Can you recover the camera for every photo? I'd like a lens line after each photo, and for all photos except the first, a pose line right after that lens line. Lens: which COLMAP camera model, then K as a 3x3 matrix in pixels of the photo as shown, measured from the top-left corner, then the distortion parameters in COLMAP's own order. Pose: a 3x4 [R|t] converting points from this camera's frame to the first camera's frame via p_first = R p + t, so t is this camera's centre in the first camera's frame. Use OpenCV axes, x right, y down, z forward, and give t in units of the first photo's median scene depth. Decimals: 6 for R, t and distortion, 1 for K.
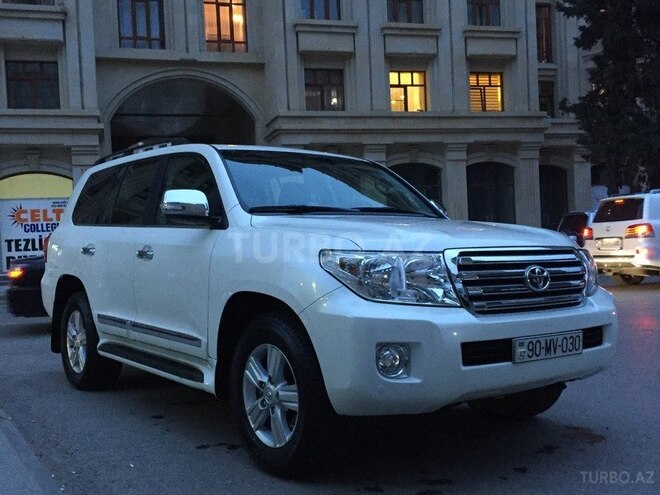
lens RADIAL K [[633.5, 0, 330.0], [0, 633.5, 247.5], [0, 0, 1]] dist [0.047126, -0.019544]
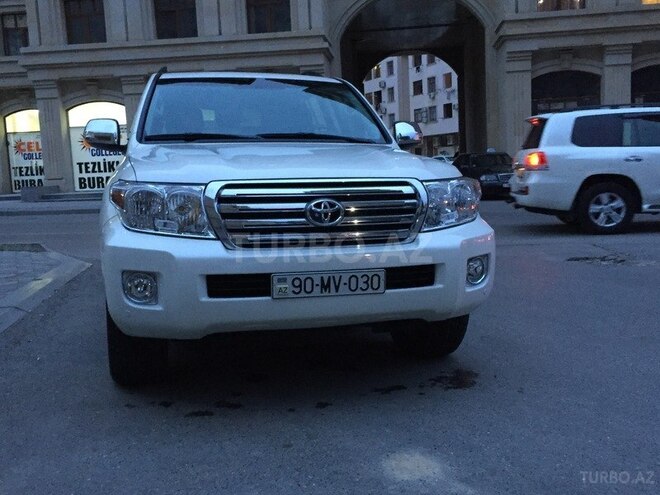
lens RADIAL K [[633.5, 0, 330.0], [0, 633.5, 247.5], [0, 0, 1]] dist [0.047126, -0.019544]
pose [[0.942777, 0.044259, -0.330474, 0.639350], [-0.000821, 0.991456, 0.130440, -0.022679], [0.333424, -0.122704, 0.934758, 0.113376]]
